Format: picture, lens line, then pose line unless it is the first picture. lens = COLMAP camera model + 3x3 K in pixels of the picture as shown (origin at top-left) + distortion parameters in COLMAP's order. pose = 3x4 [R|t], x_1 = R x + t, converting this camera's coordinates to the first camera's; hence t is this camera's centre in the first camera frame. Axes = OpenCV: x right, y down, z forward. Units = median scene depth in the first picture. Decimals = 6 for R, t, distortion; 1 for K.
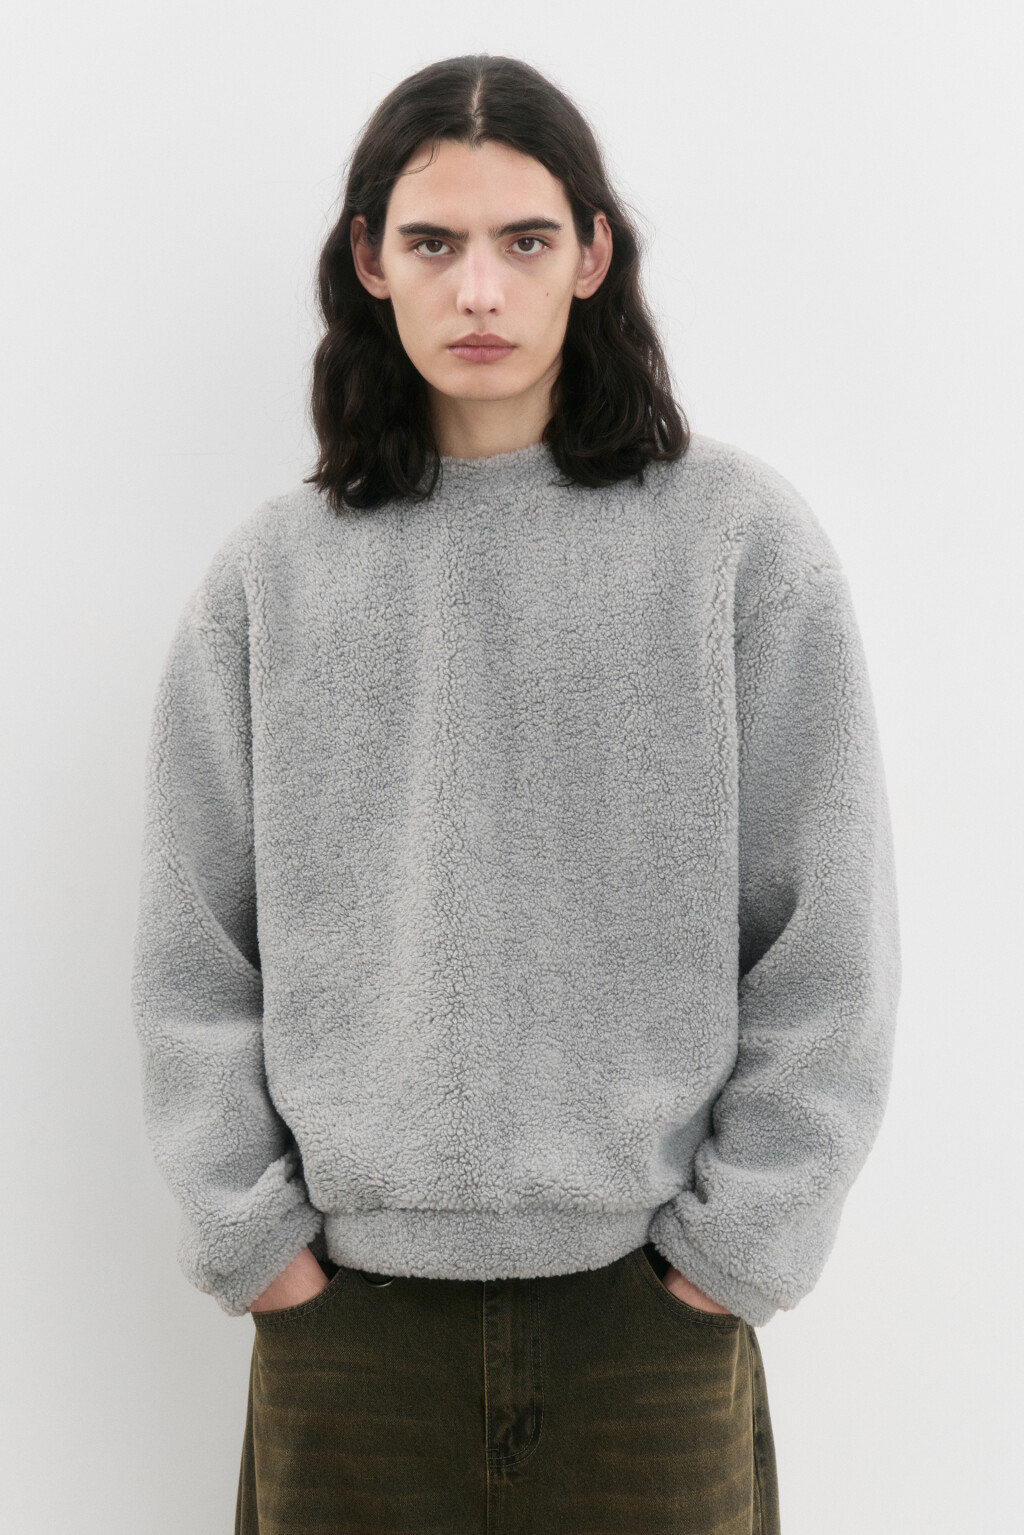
lens RADIAL K [[2737.8, 0, 512.0], [0, 2737.8, 767.5], [0, 0, 1]] dist [0.040337, 0.042025]
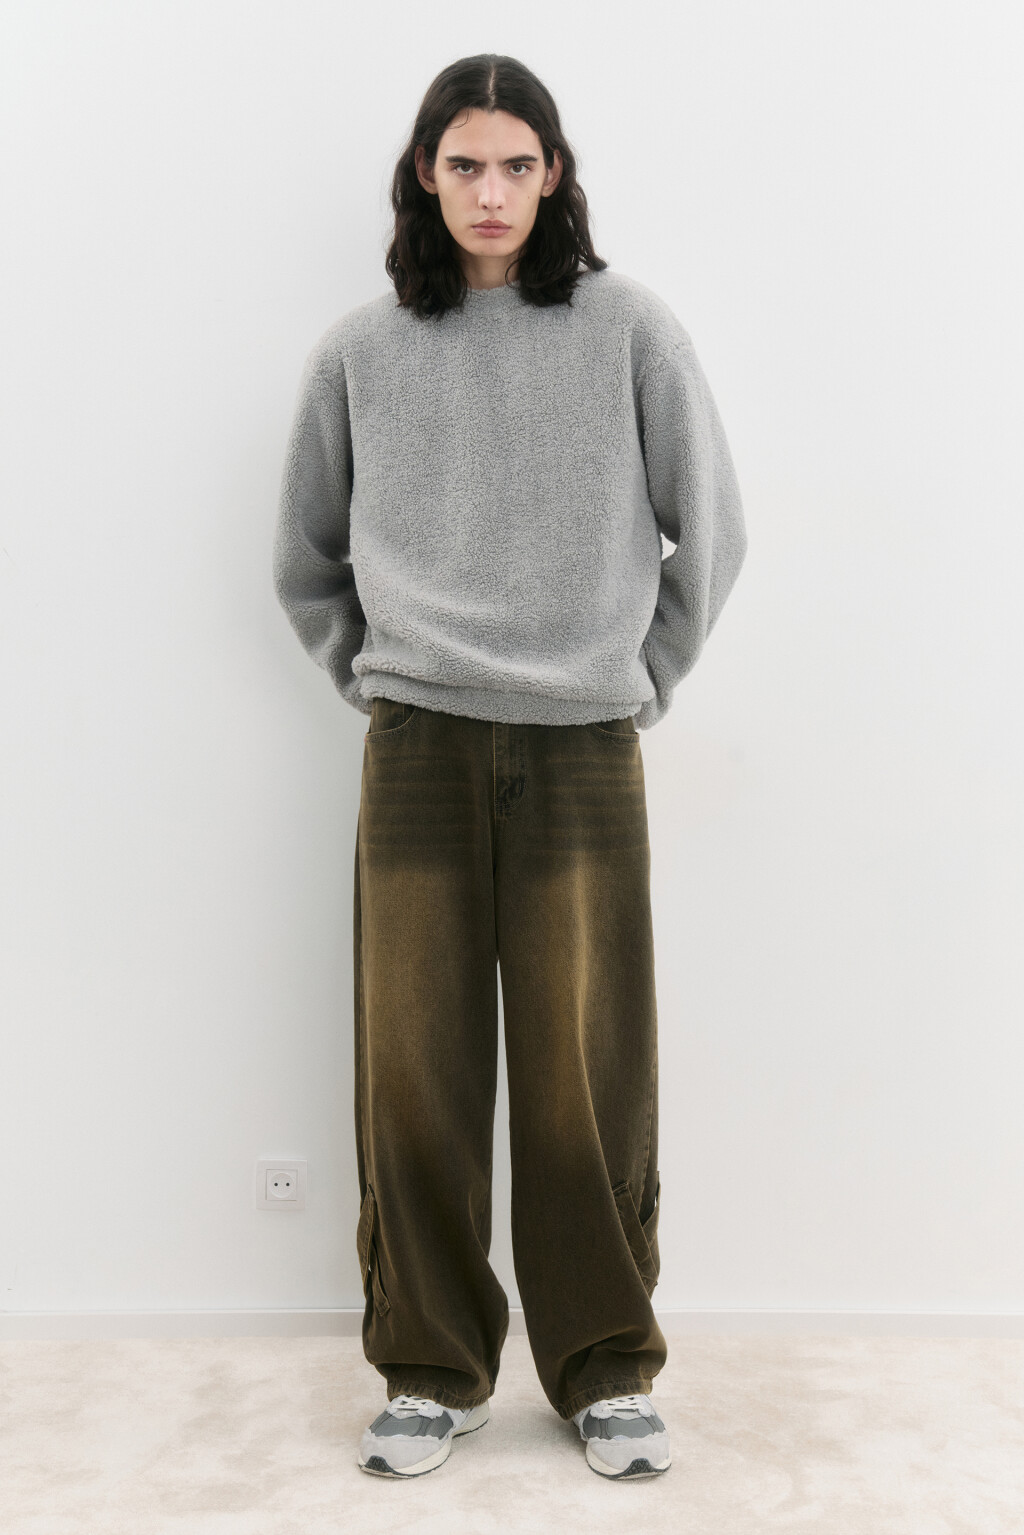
lens RADIAL K [[2034.6, 0, 512.0], [0, 2034.6, 767.5], [0, 0, 1]] dist [-0.033176, -0.017696]
pose [[0.999358, 0.017660, 0.031165, -0.032368], [-0.021850, 0.989958, 0.139666, 0.009945], [-0.028386, -0.140257, 0.989708, -0.354835]]
